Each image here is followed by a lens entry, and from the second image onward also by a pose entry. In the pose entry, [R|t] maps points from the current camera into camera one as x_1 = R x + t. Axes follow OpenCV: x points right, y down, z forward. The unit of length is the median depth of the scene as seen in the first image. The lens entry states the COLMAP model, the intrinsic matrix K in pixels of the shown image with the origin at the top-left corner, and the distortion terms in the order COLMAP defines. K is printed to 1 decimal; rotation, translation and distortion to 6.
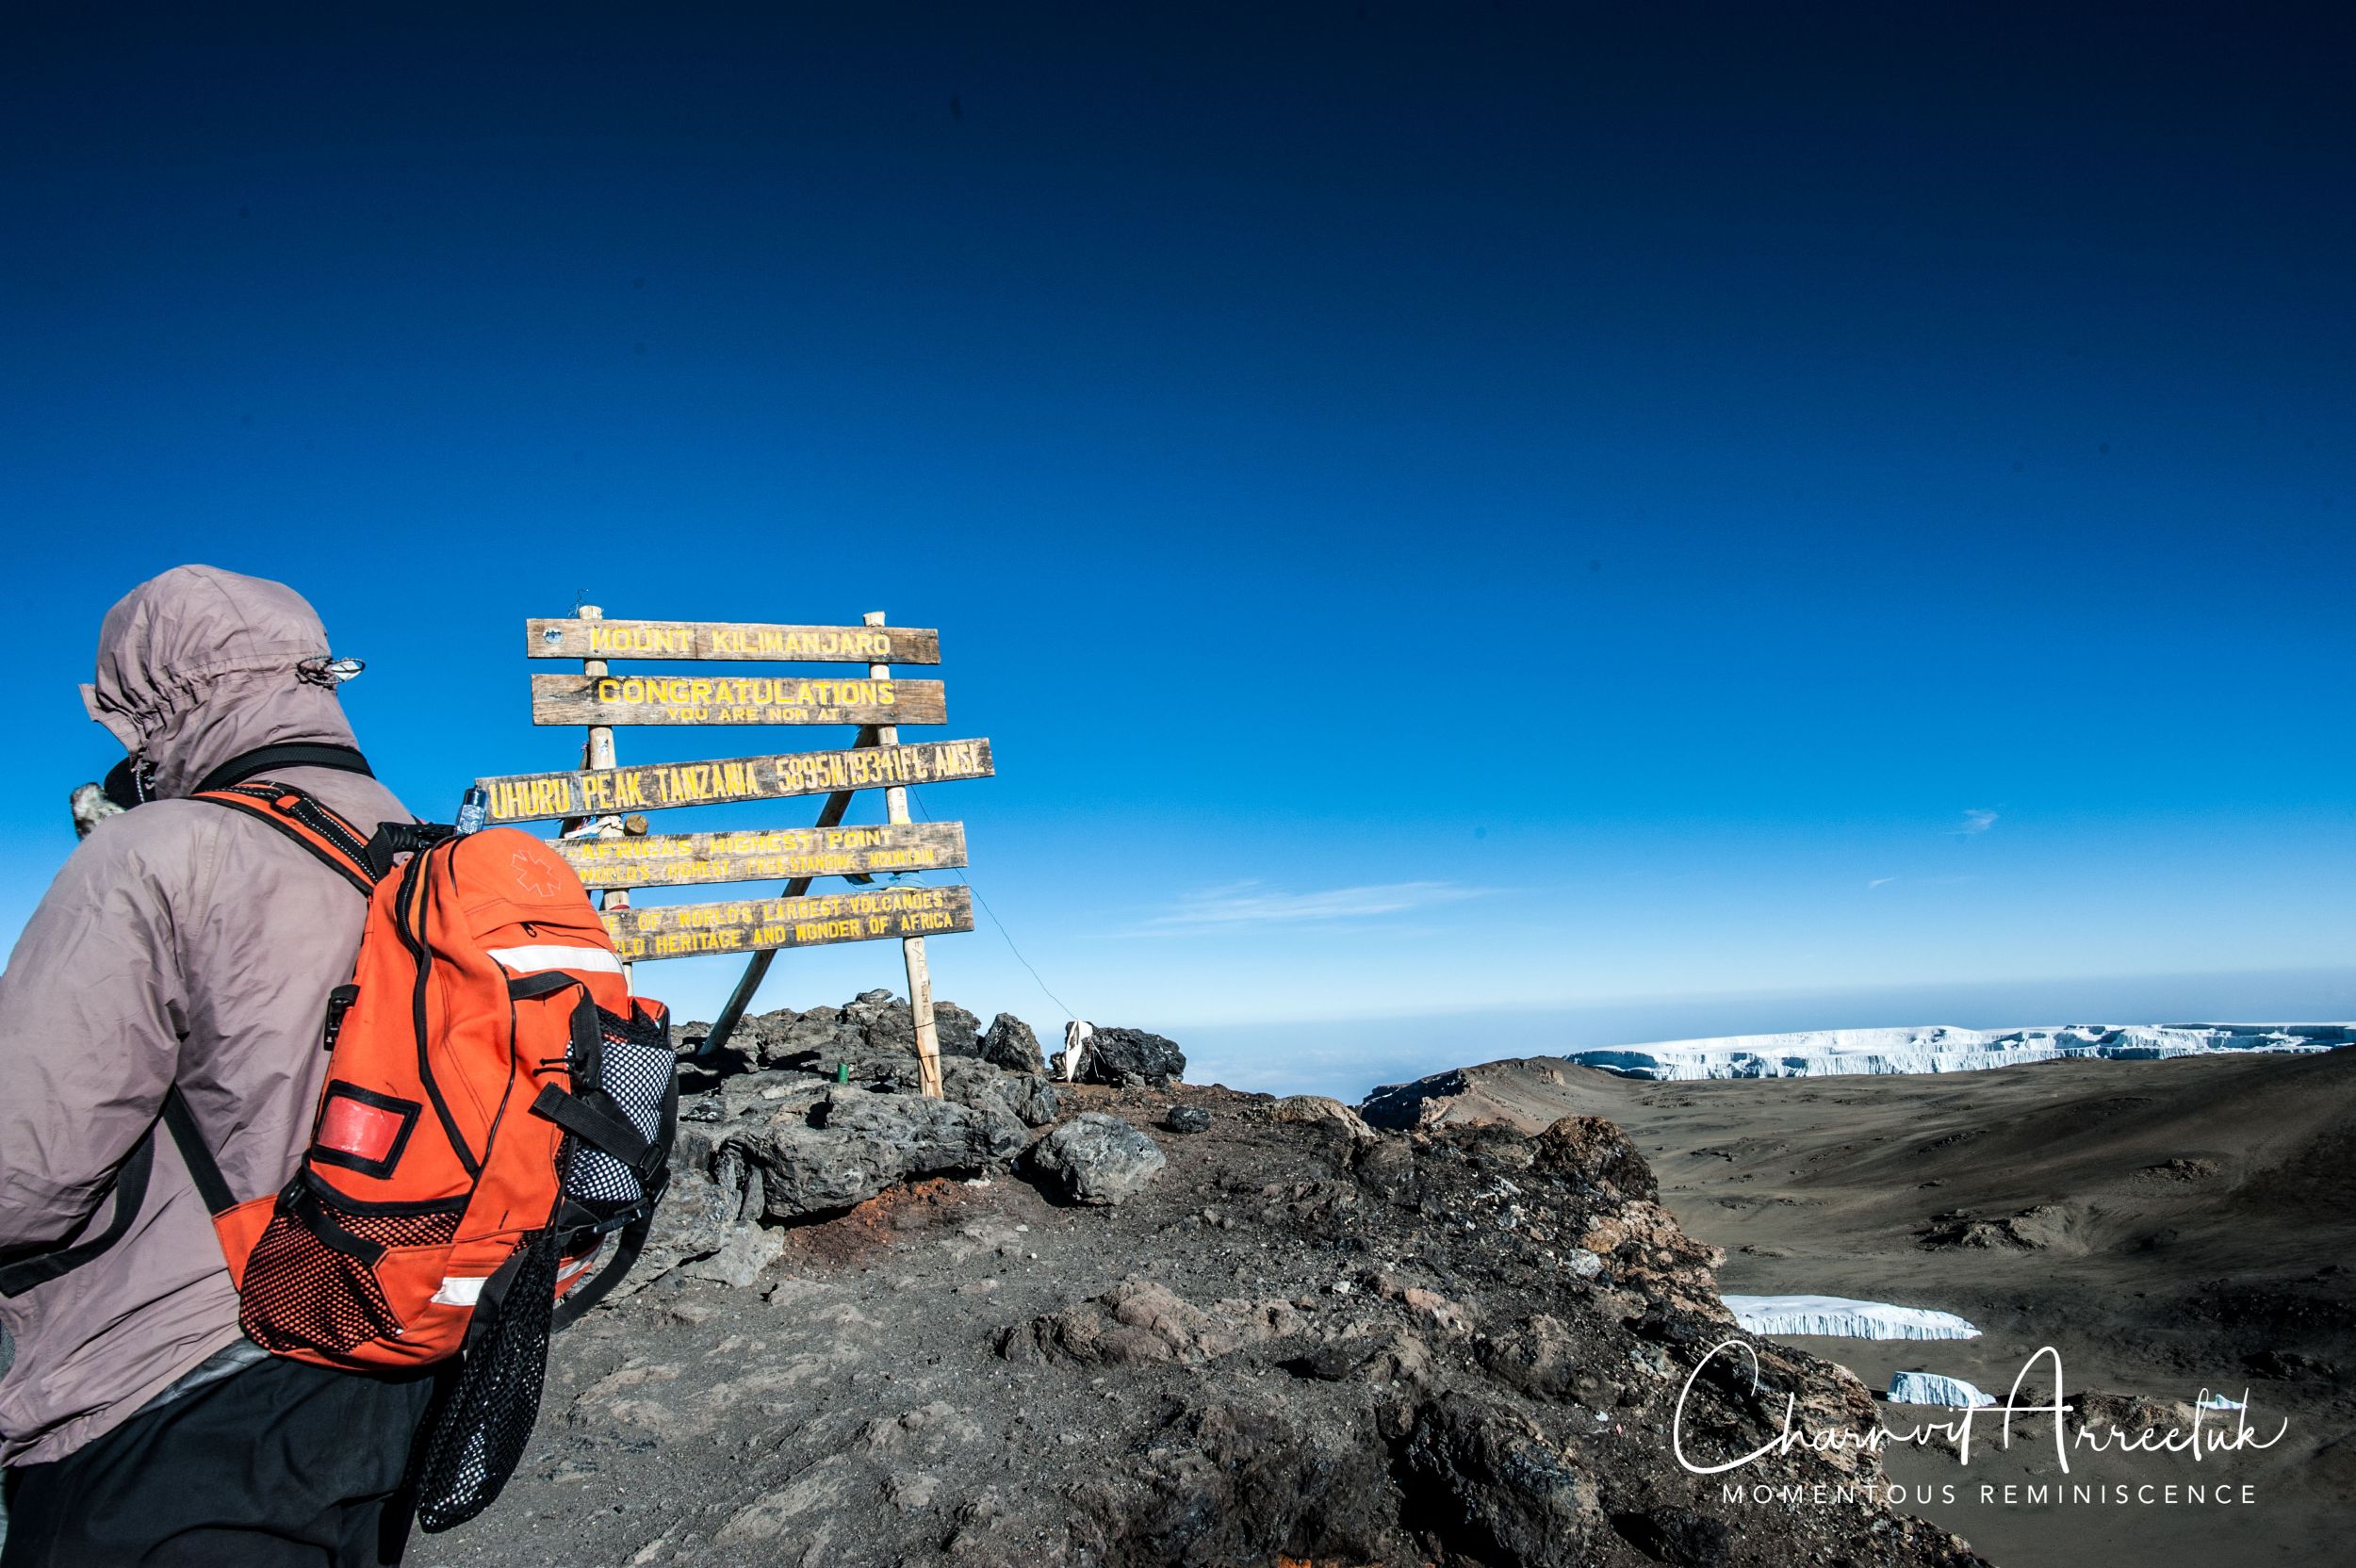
lens RADIAL K [[1352.5, 0, 1178.8], [0, 1352.5, 791.2], [0, 0, 1]] dist [-0.039219, 0.016528]
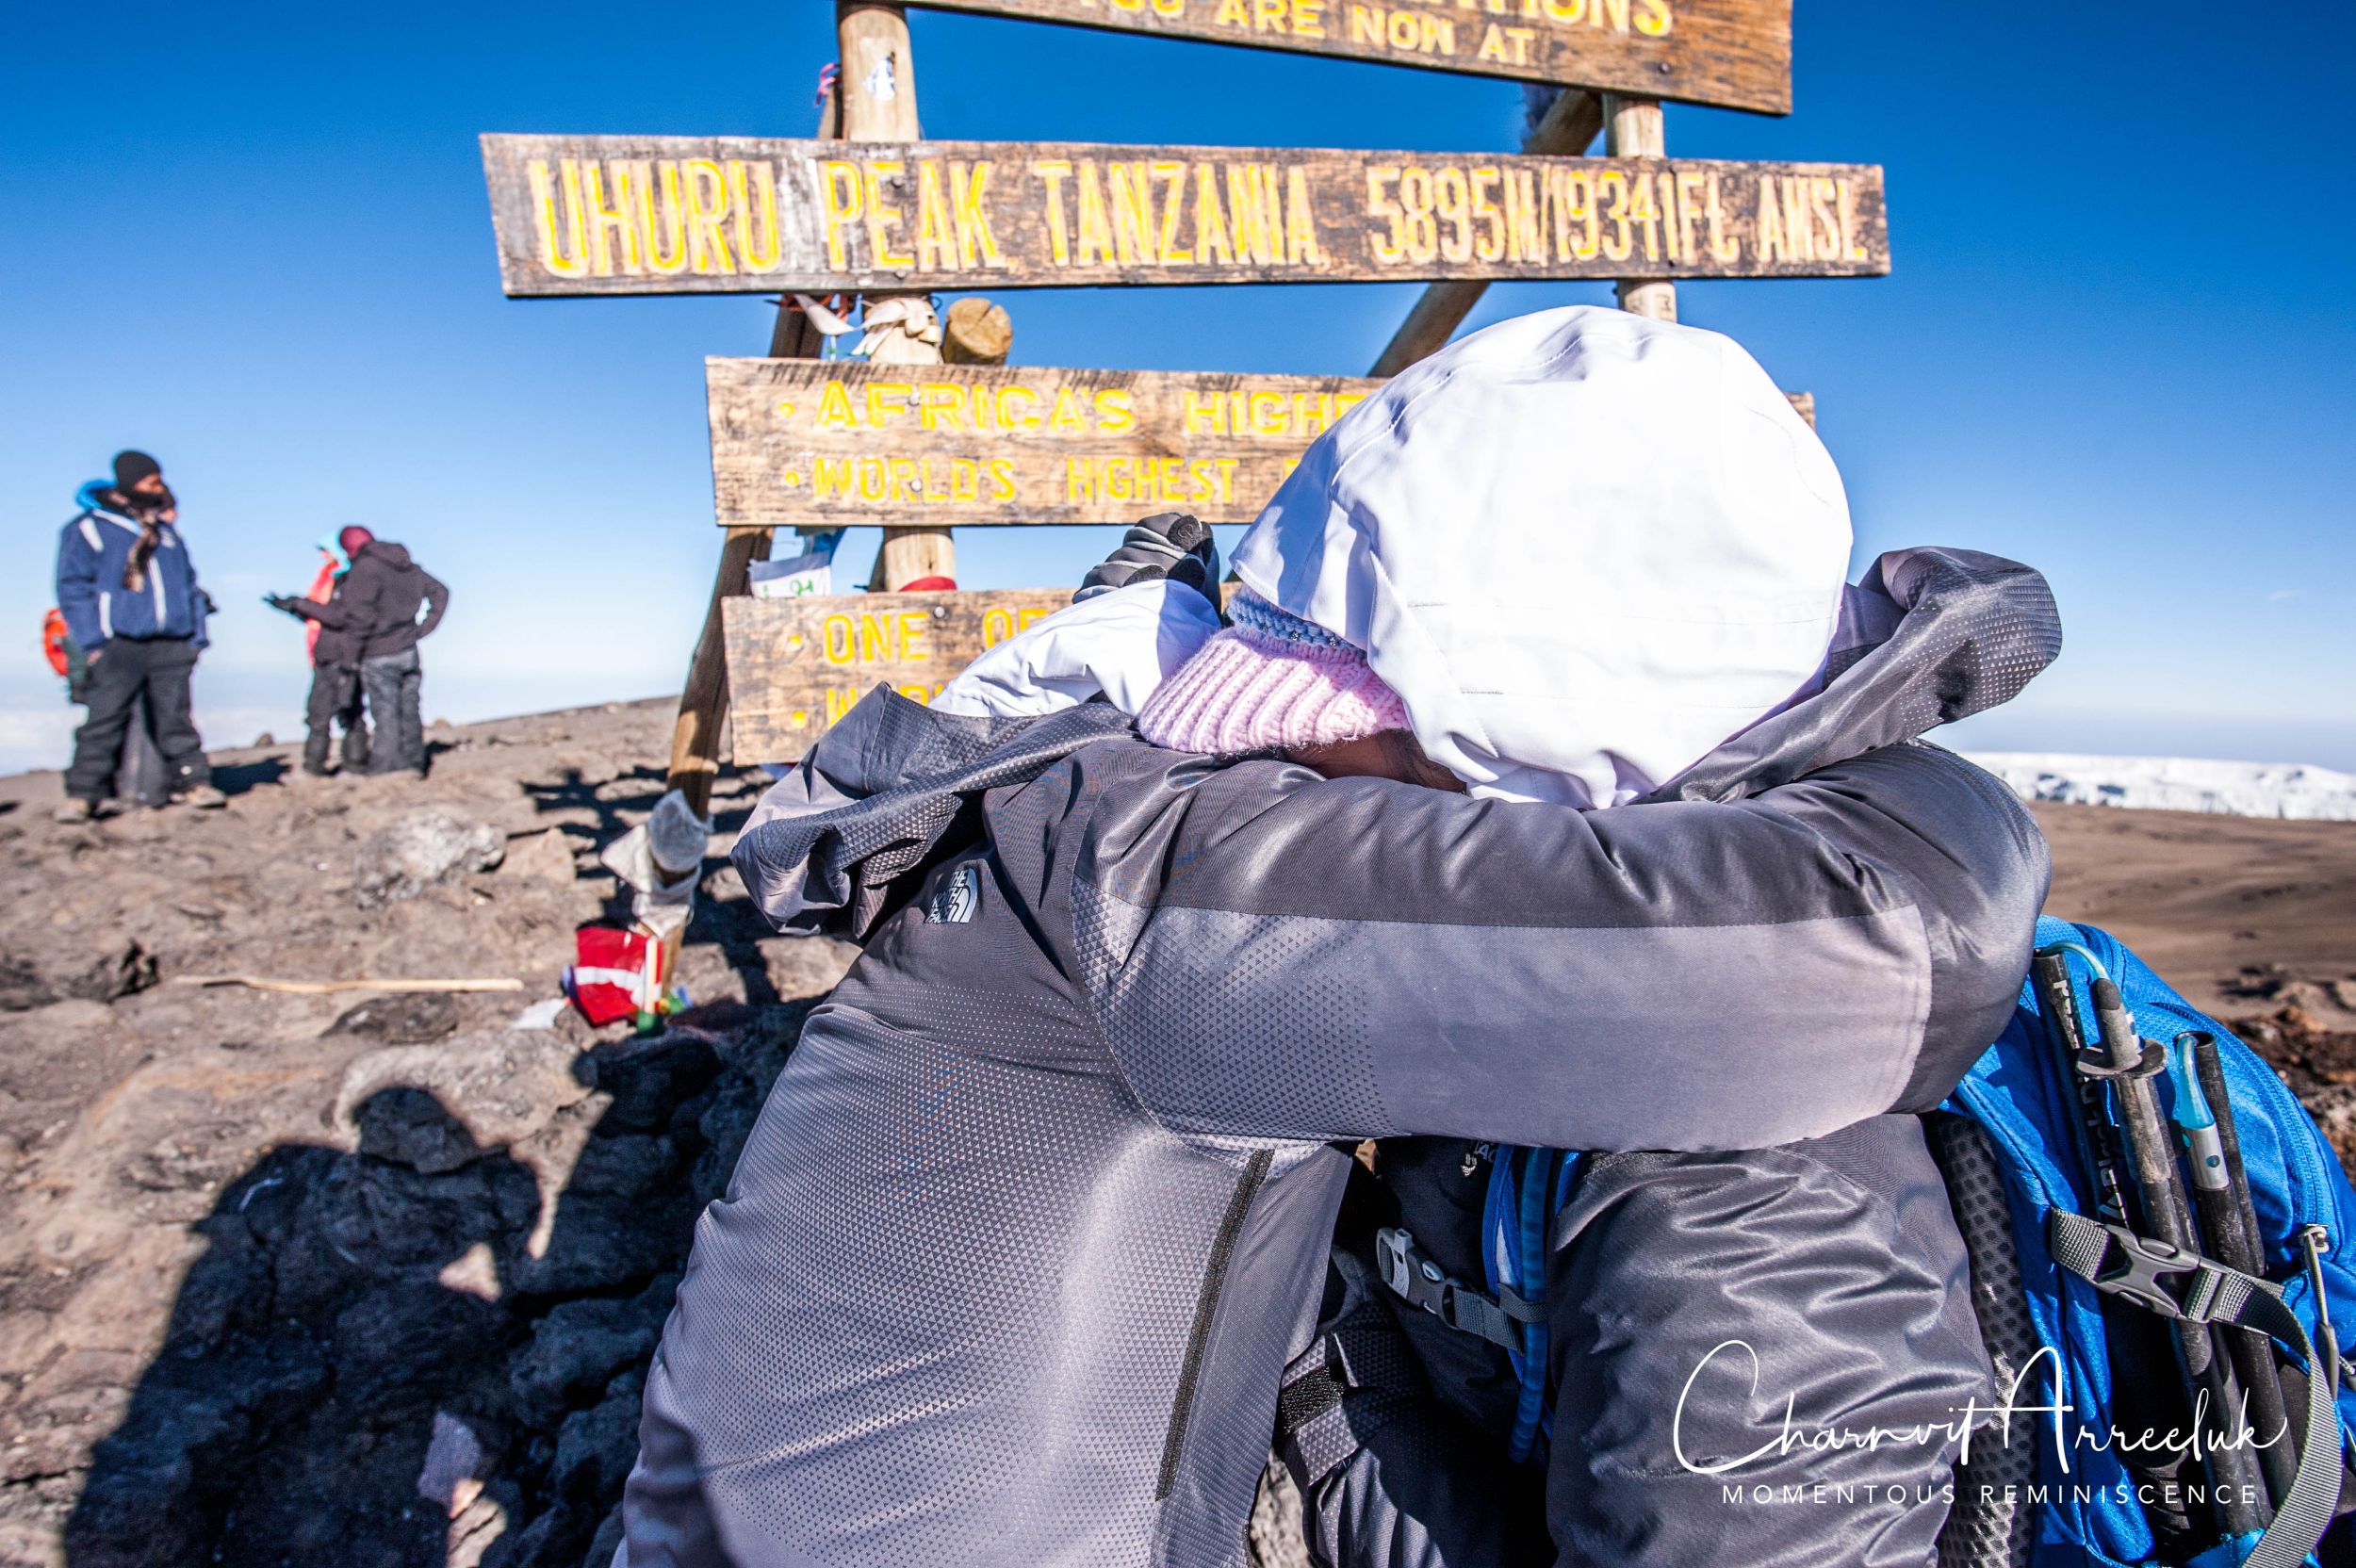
lens RADIAL K [[1366.3, 0, 1178.0], [0, 1366.3, 791.8], [0, 0, 1]] dist [-0.038600, 0.017037]
pose [[0.980293, 0.094692, -0.173378, -0.271900], [-0.048059, 0.965579, 0.255632, 0.043675], [0.191617, -0.242262, 0.951101, 0.630525]]
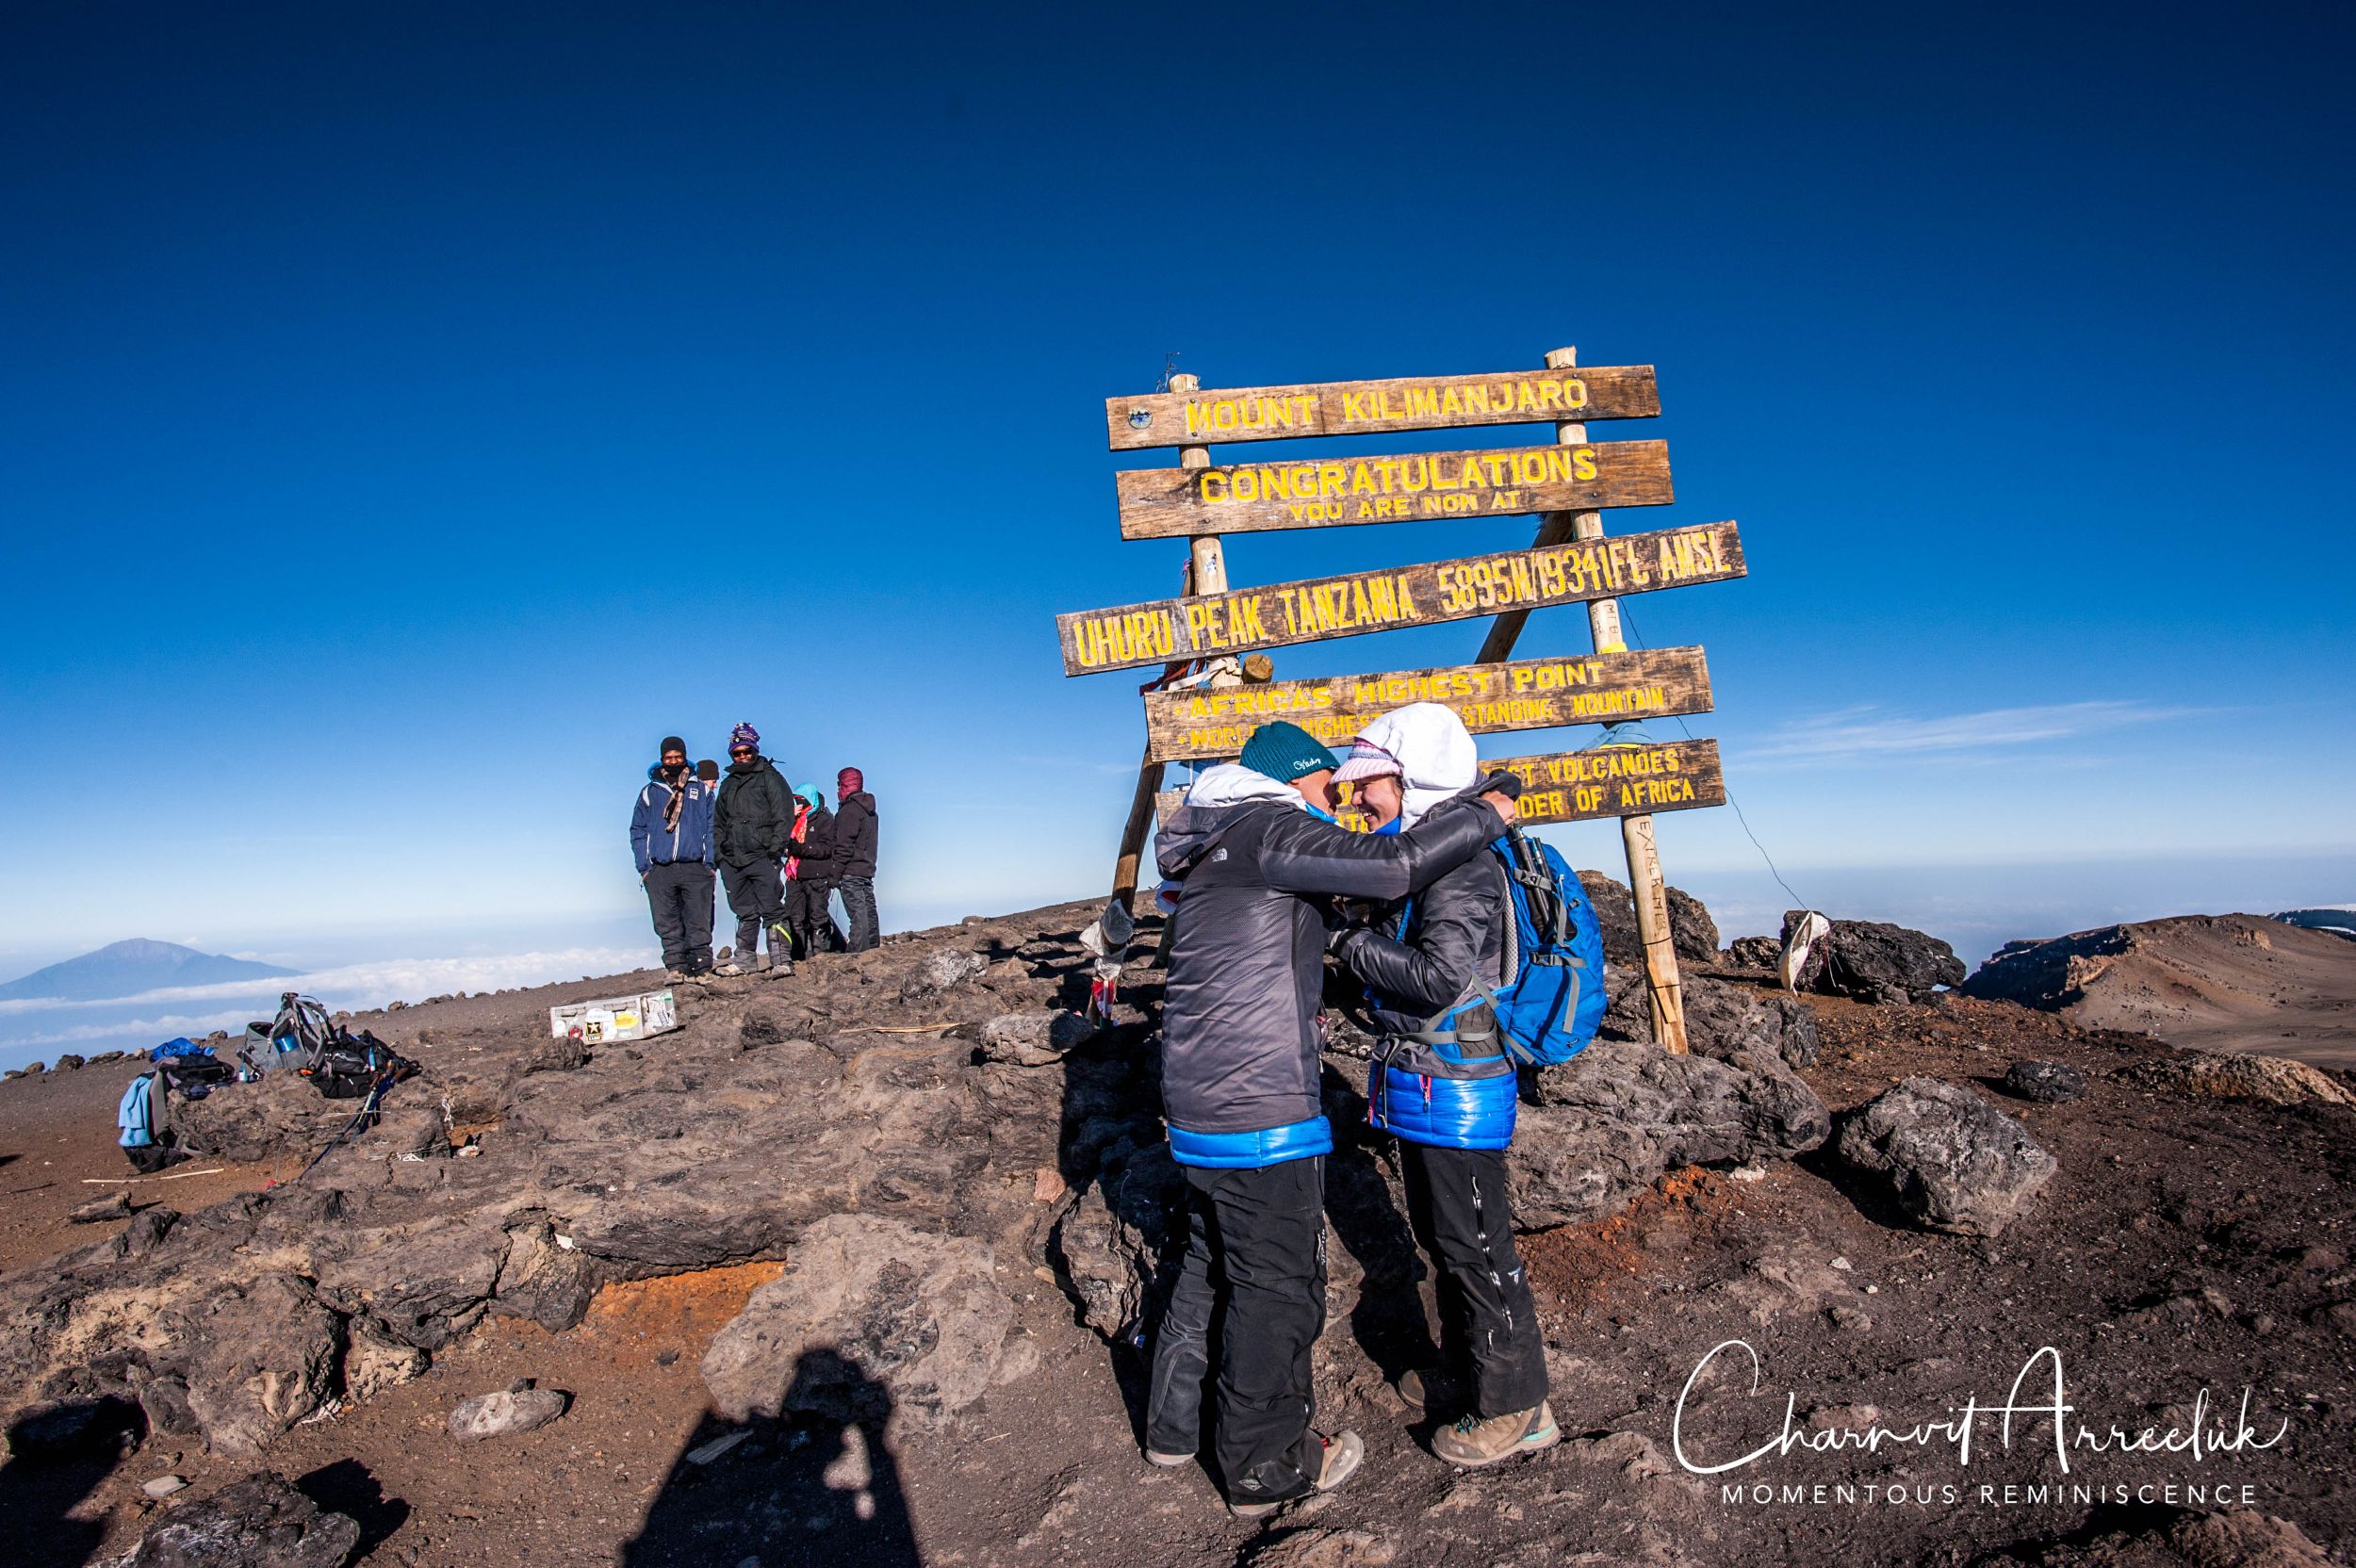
lens RADIAL K [[1353.3, 0, 1178.3], [0, 1353.3, 790.9], [0, 0, 1]] dist [-0.038971, 0.016563]
pose [[0.916469, -0.003556, -0.400089, -0.140099], [0.050754, 0.992916, 0.107437, 0.009512], [0.396872, -0.118769, 0.910157, 0.286347]]
